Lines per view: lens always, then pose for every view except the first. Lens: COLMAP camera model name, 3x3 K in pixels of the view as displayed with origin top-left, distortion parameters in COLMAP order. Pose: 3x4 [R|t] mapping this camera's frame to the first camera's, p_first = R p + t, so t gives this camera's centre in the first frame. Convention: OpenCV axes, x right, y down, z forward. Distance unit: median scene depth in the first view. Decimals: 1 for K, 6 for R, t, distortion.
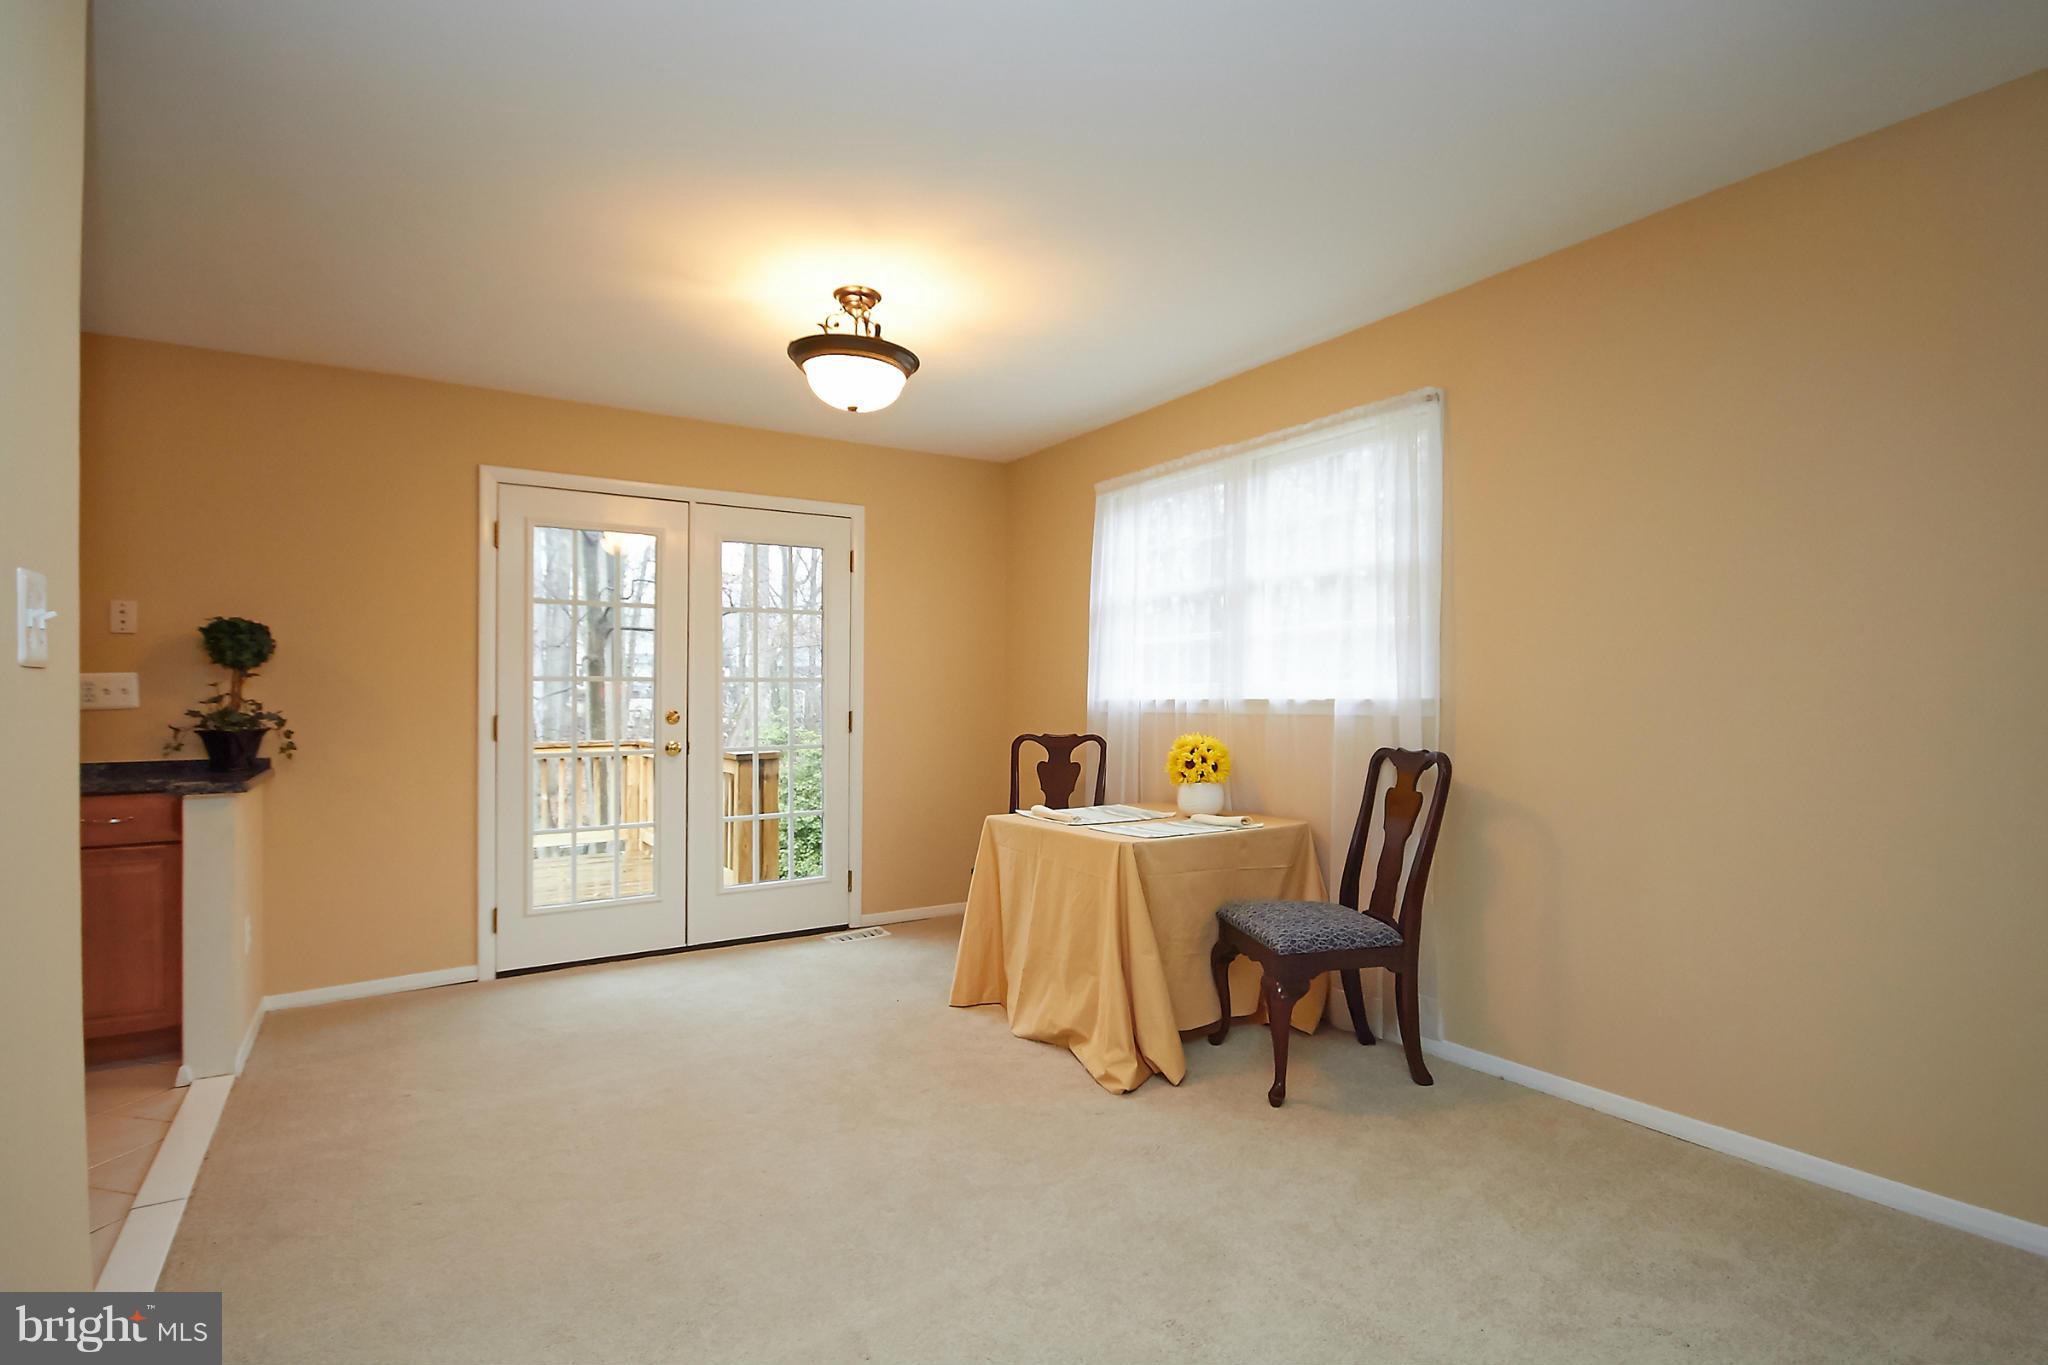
lens RADIAL K [[979.3, 0, 1027.4], [0, 979.3, 720.3], [0, 0, 1]] dist [0.000227, 0.000496]
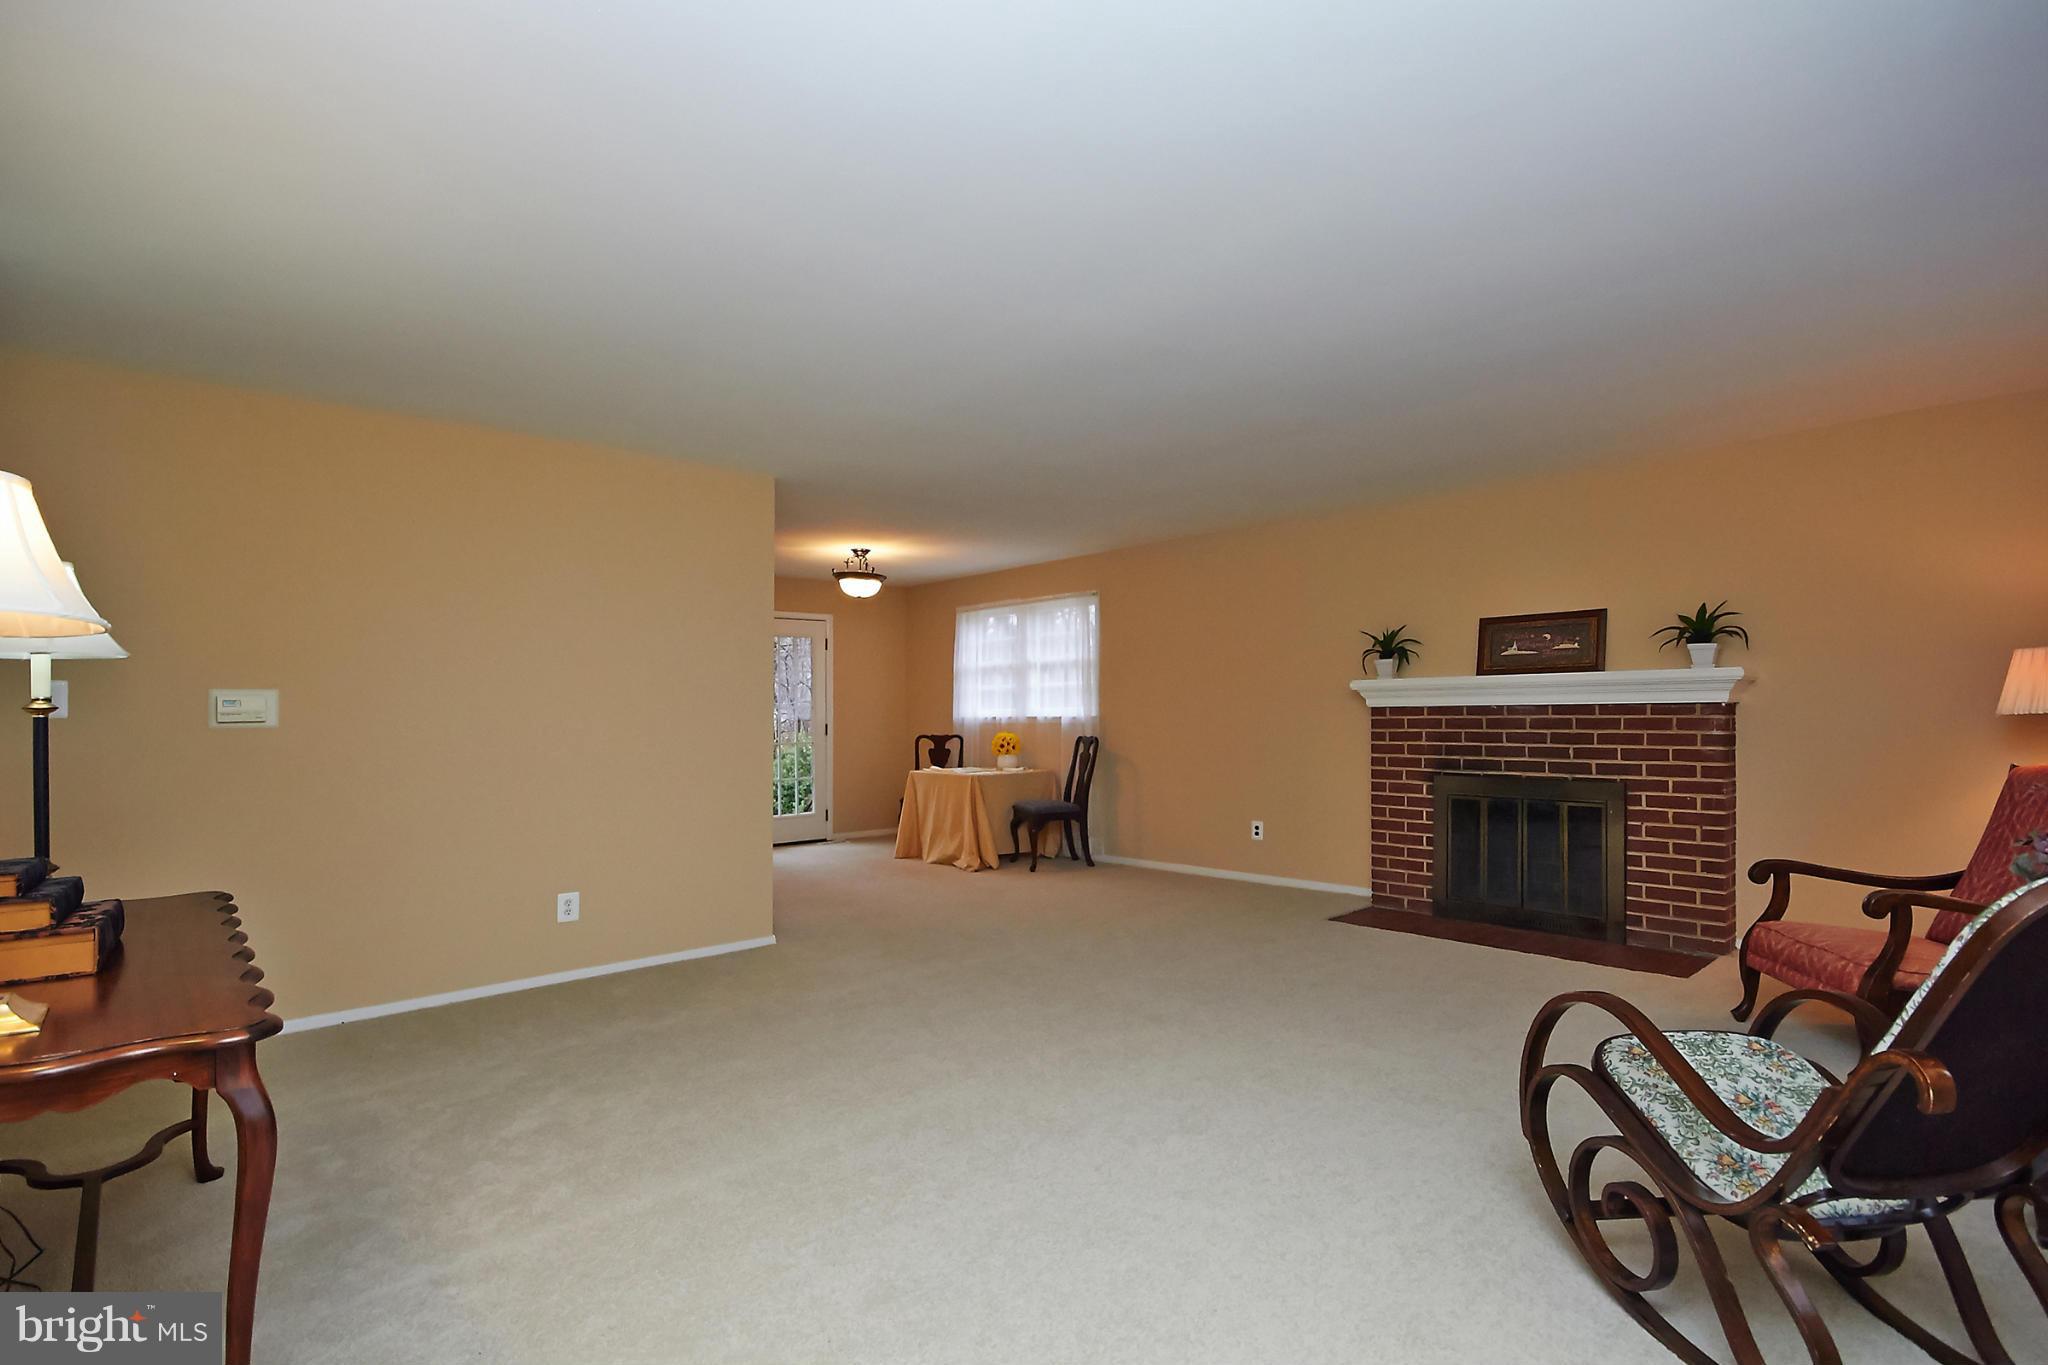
lens RADIAL K [[979.3, 0, 1027.4], [0, 979.3, 720.3], [0, 0, 1]] dist [0.000227, 0.000496]
pose [[0.987042, -0.010532, 0.160118, -0.139035], [0.012822, 0.999830, -0.013274, 0.017489], [-0.159951, 0.015155, 0.987009, -1.257812]]
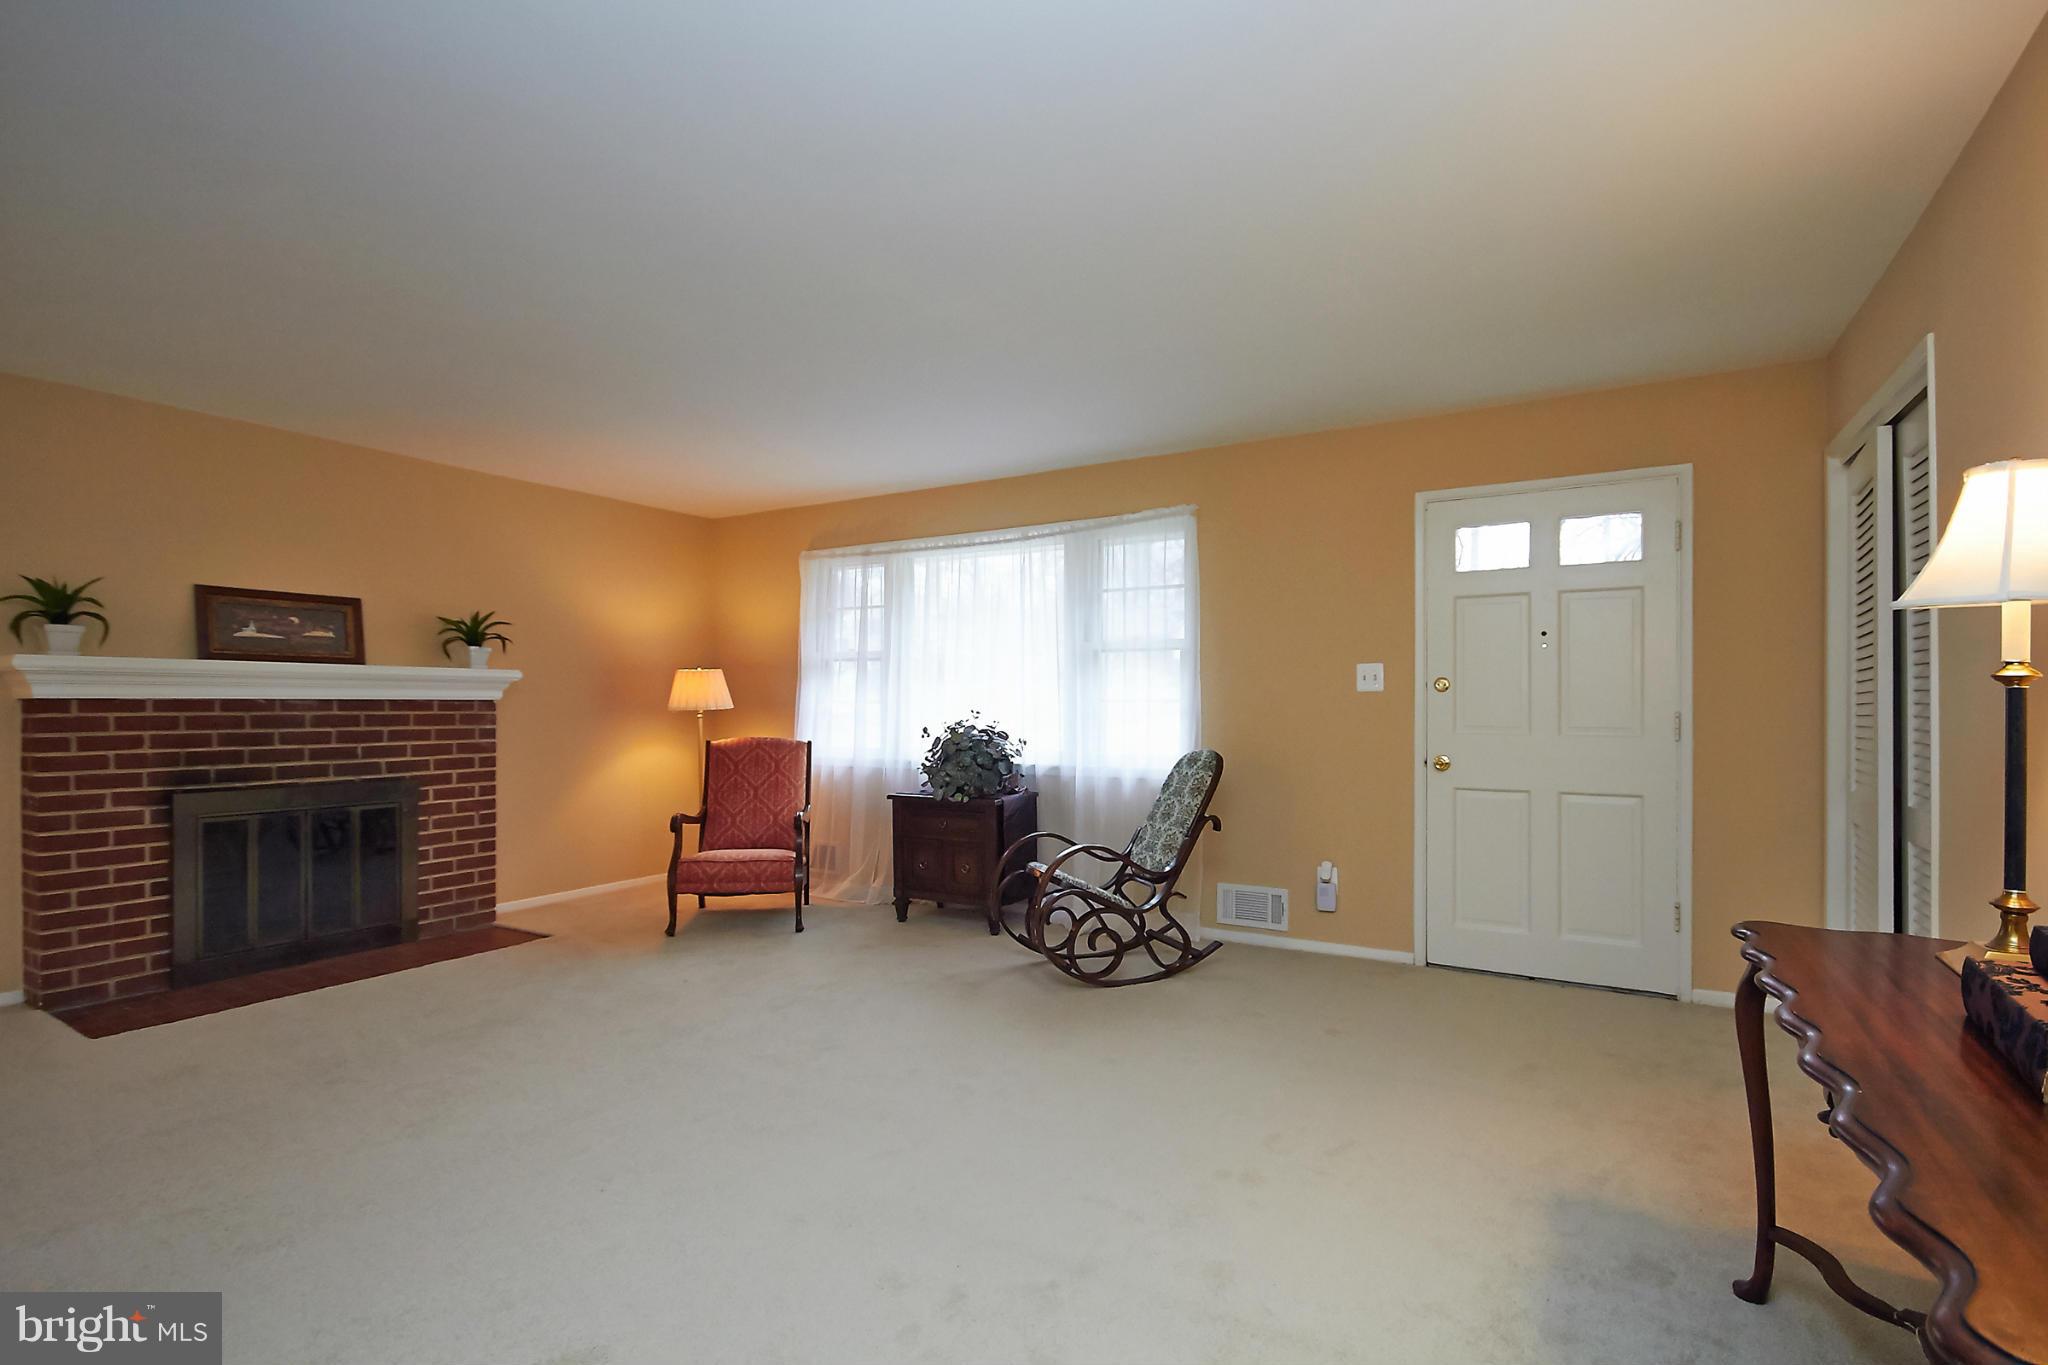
lens RADIAL K [[976.8, 0, 1048.8], [0, 976.8, 704.5], [0, 0, 1]] dist [-0.000450, 0.000006]
pose [[-0.446411, 0.001523, 0.894827, -0.707593], [0.019882, 0.999769, 0.008217, -0.000254], [-0.894607, 0.021459, -0.446338, -0.214133]]
